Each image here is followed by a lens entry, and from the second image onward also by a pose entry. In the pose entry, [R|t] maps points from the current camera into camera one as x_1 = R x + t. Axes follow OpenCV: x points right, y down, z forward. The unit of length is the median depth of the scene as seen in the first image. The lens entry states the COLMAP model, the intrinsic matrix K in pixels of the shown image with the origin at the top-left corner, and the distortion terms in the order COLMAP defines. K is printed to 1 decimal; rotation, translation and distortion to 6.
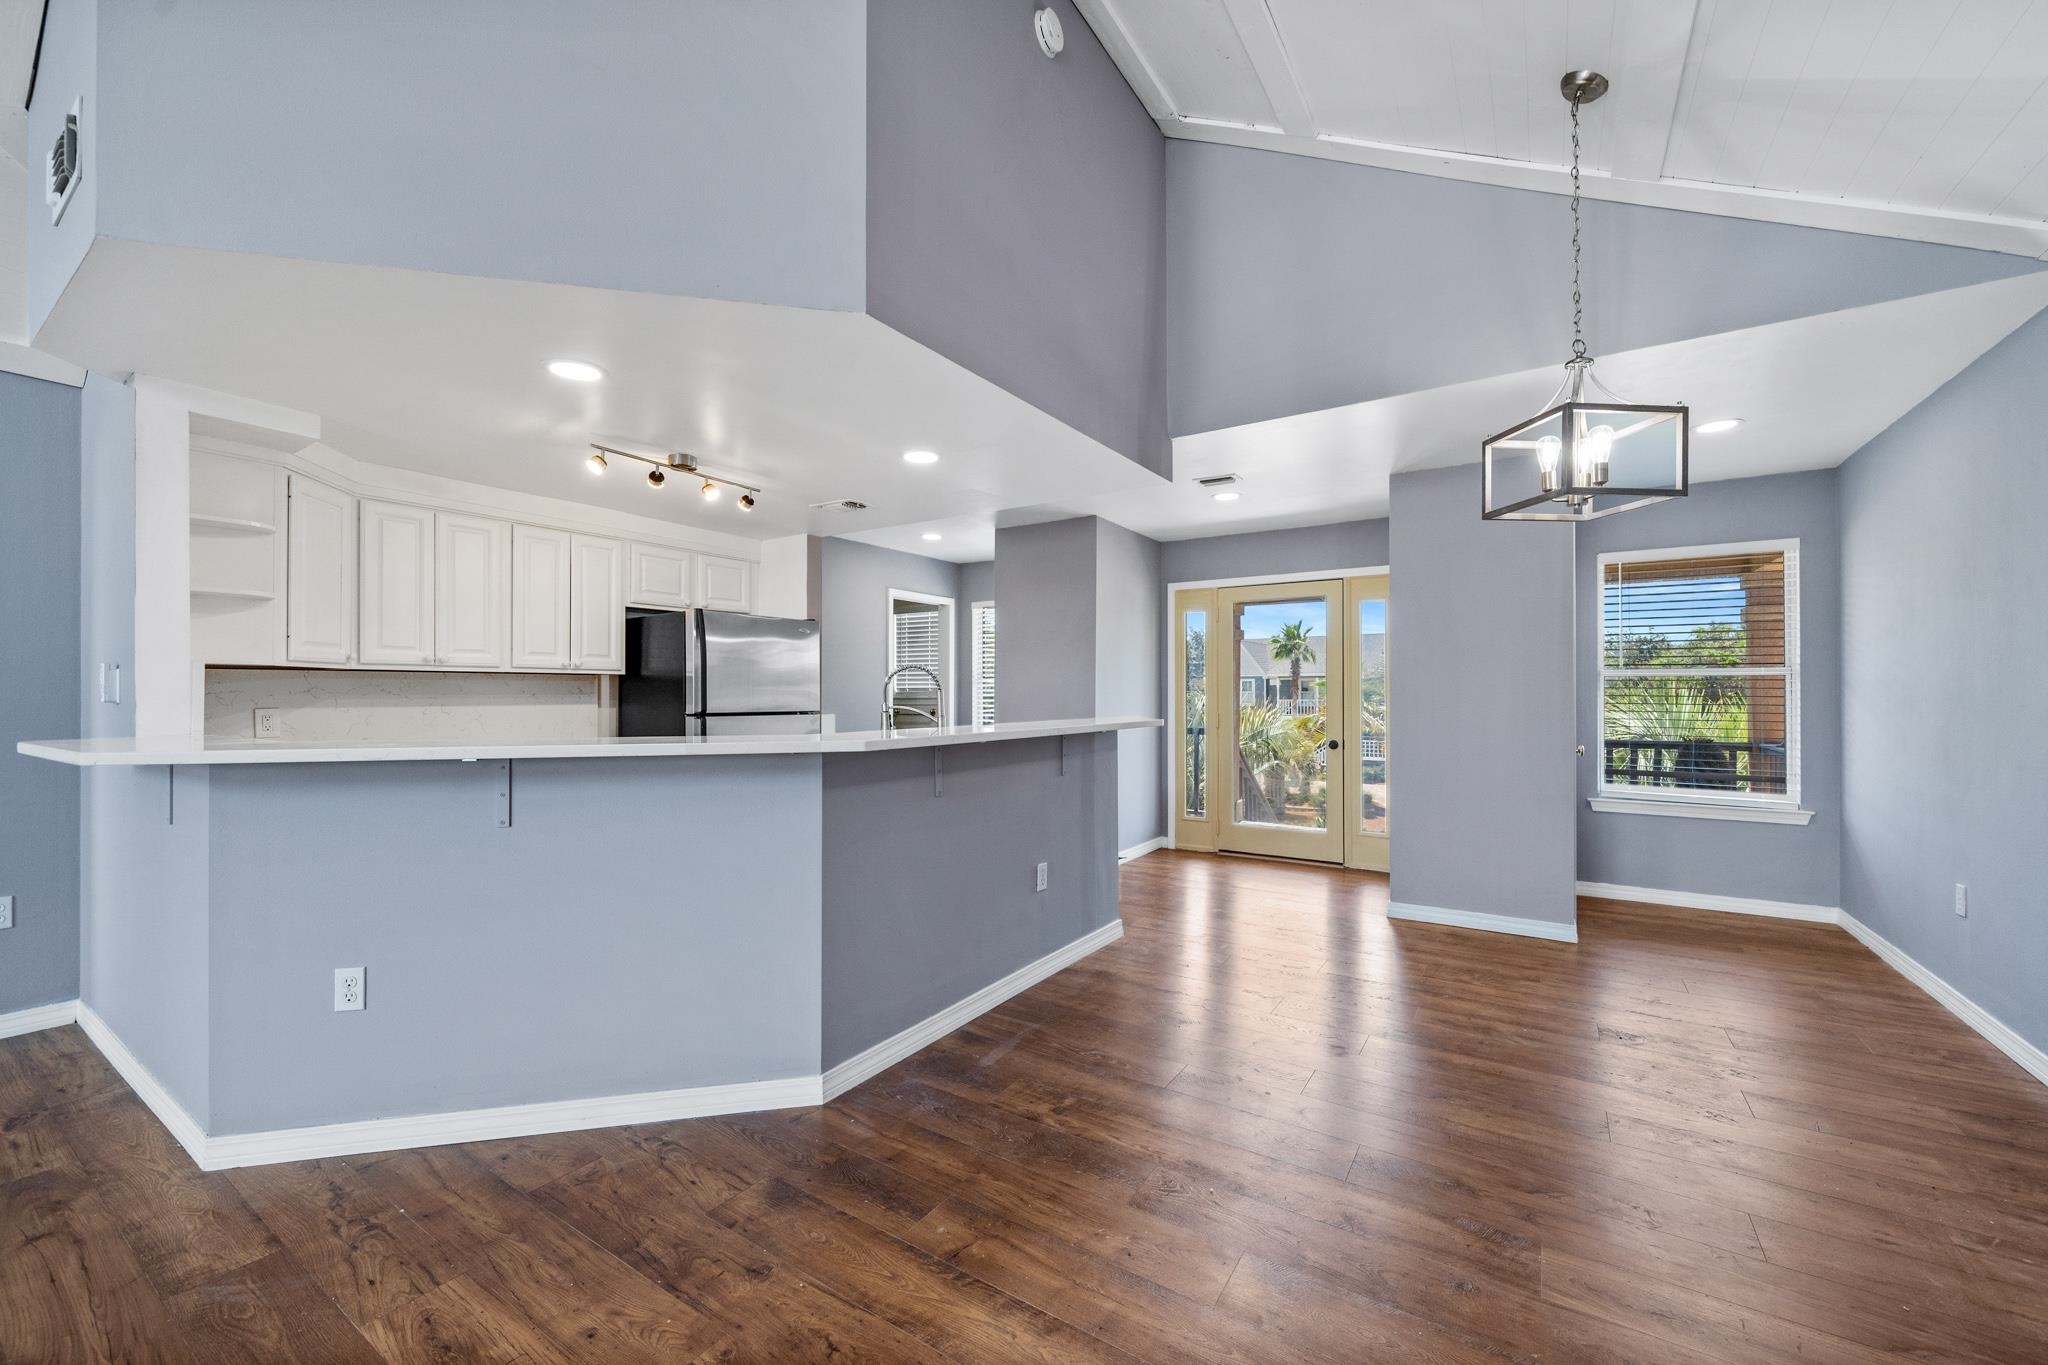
lens RADIAL K [[797.1, 0, 1017.5], [0, 797.1, 685.4], [0, 0, 1]] dist [0.000562, -0.000734]
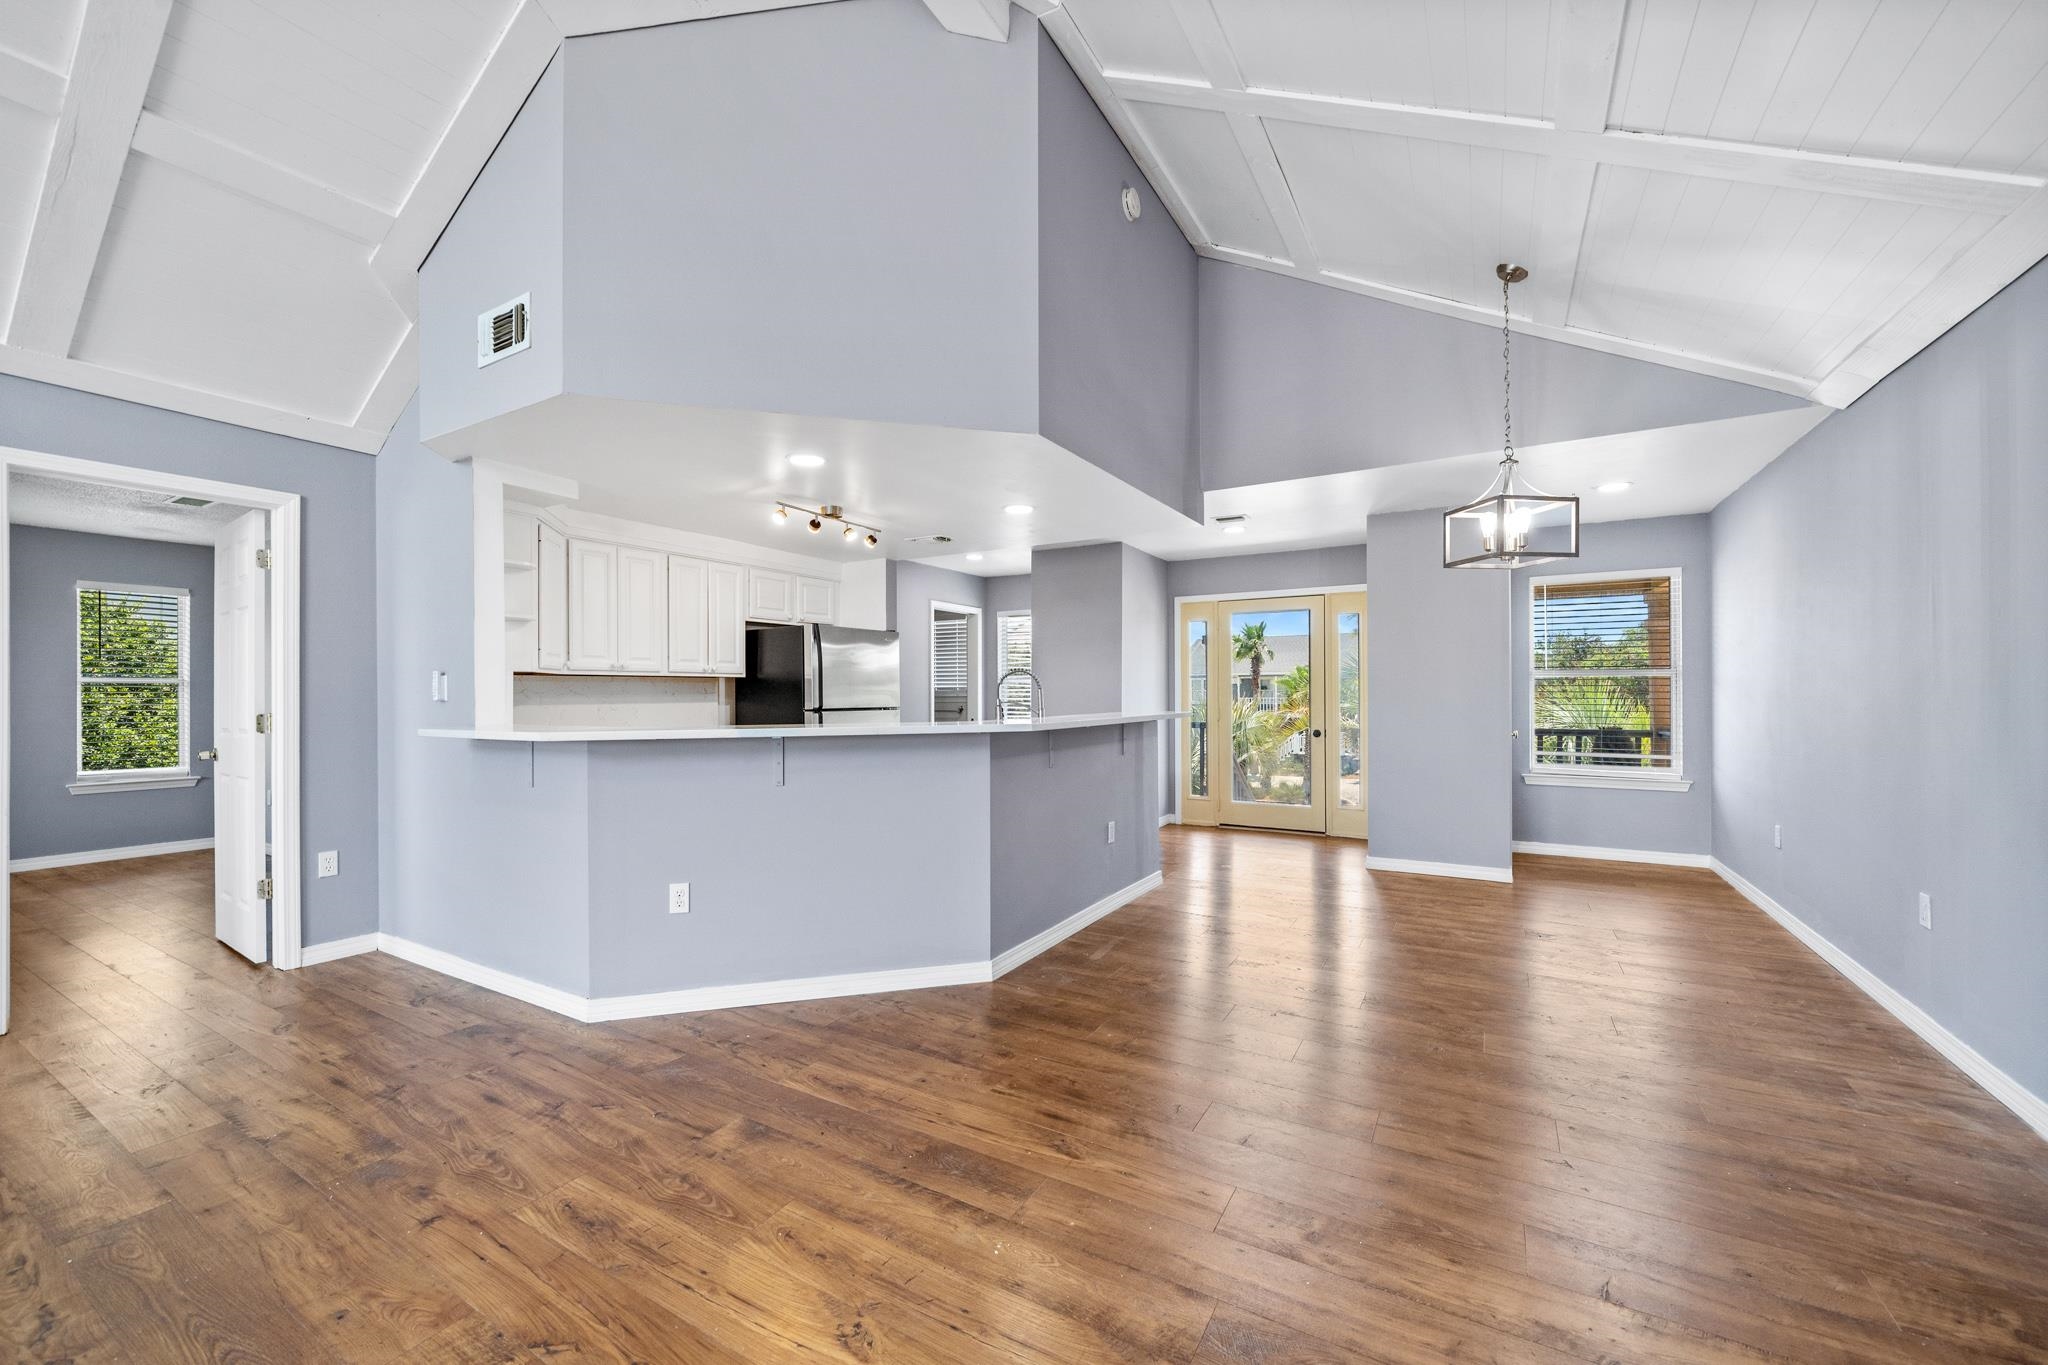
lens RADIAL K [[797.1, 0, 1013.7], [0, 797.1, 685.8], [0, 0, 1]] dist [0.000562, -0.000734]
pose [[0.999014, -0.003554, 0.044244, -0.201982], [0.003457, 0.999991, 0.002257, -0.002704], [-0.044252, -0.002101, 0.999018, -0.316946]]
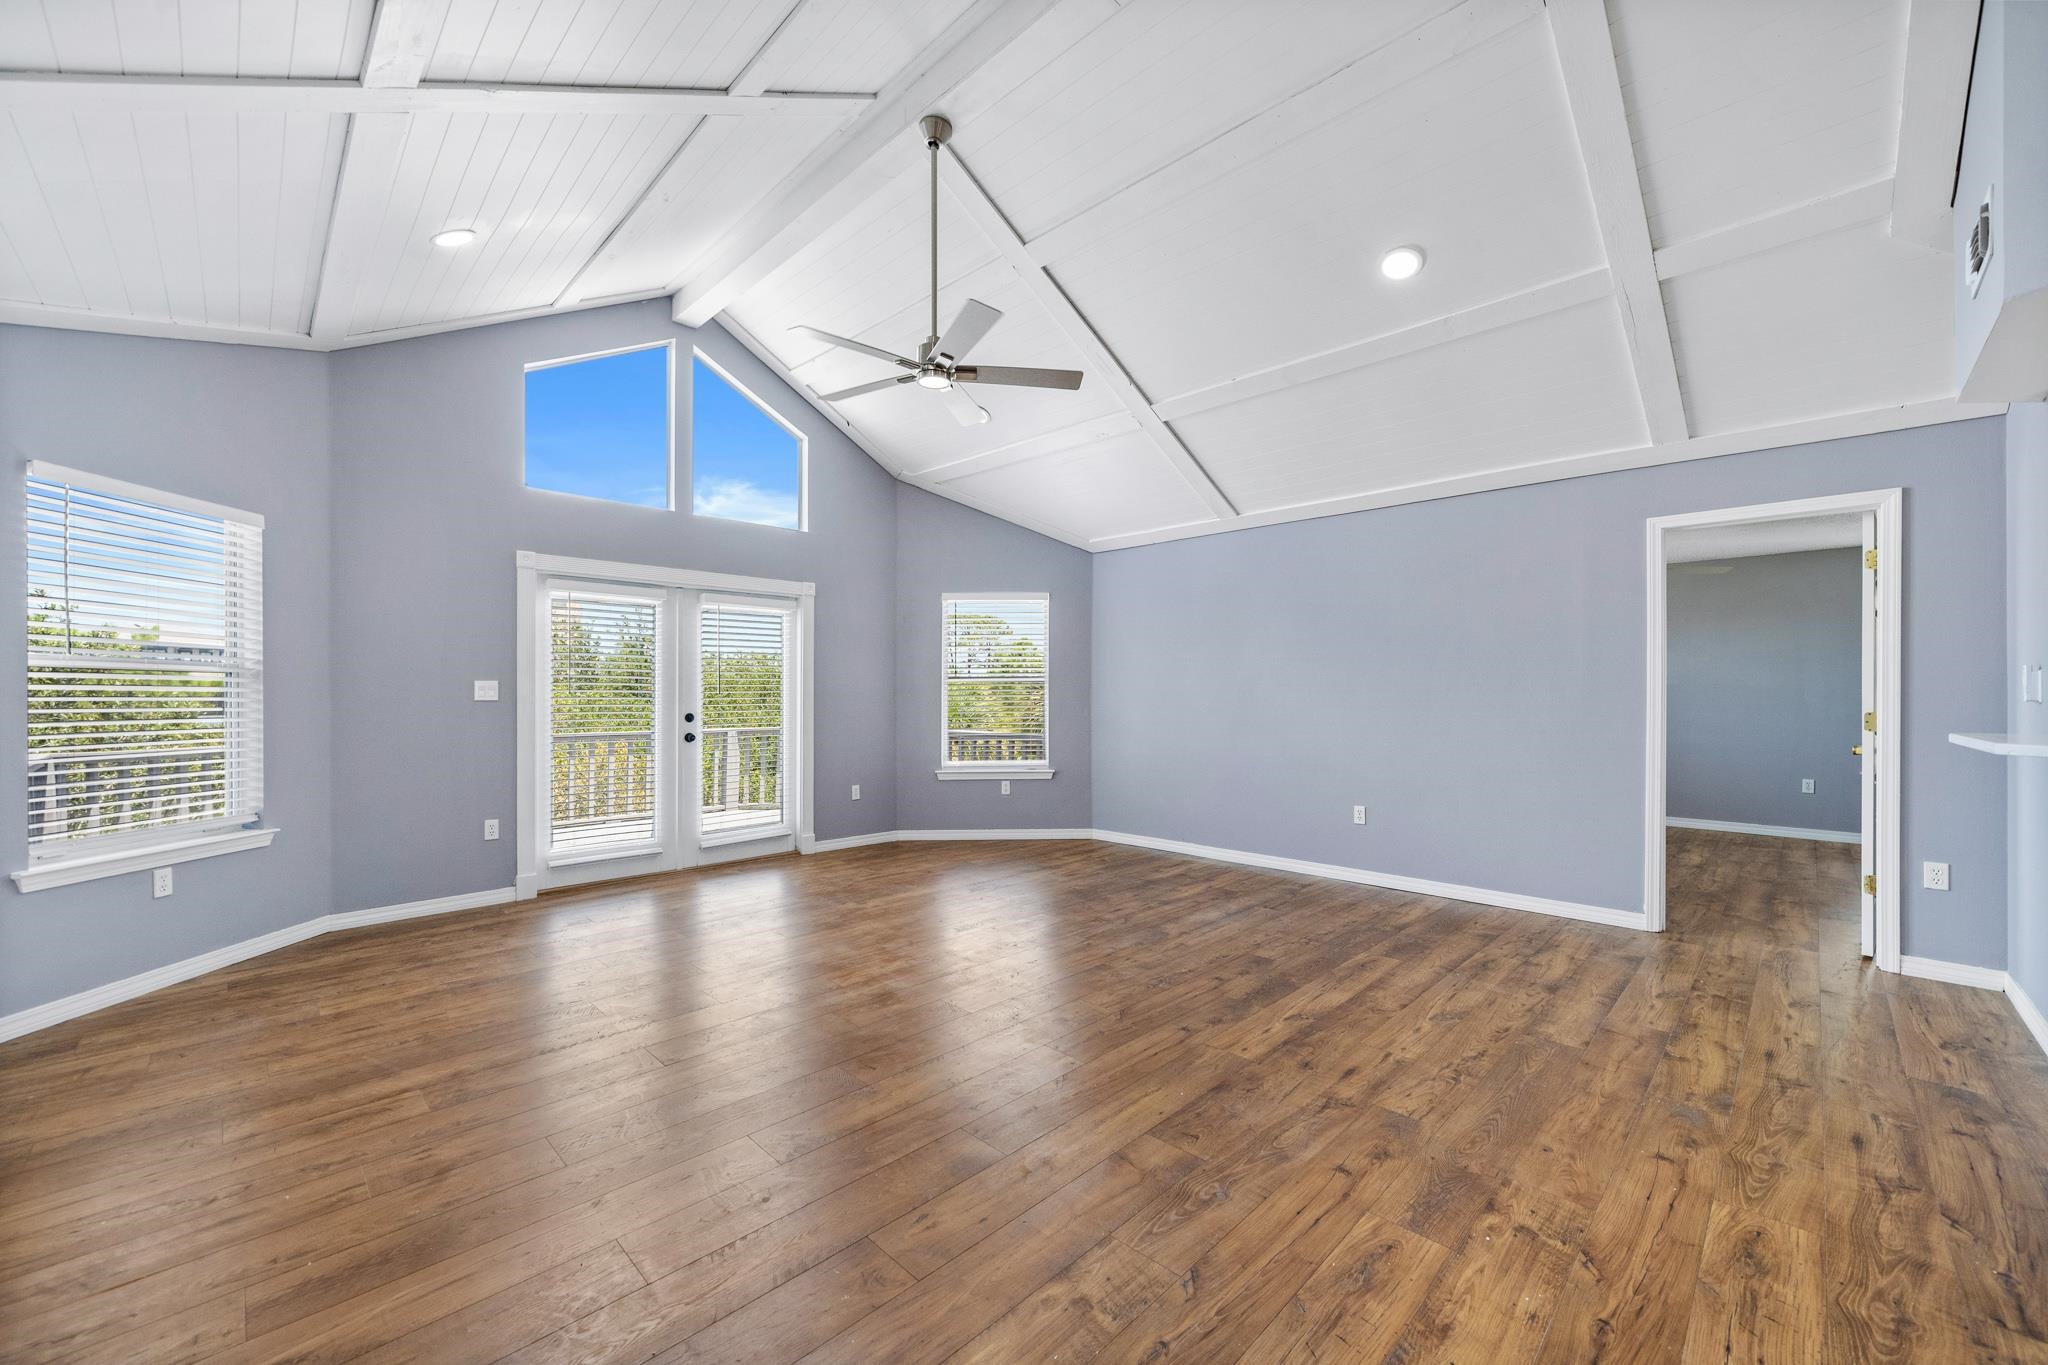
lens RADIAL K [[797.1, 0, 1038.7], [0, 797.1, 698.6], [0, 0, 1]] dist [0.000562, -0.000734]
pose [[-0.187138, 0.006516, -0.982312, 0.143619], [0.011508, 0.999924, 0.004441, -0.003003], [0.982266, -0.010474, -0.187199, -0.099115]]
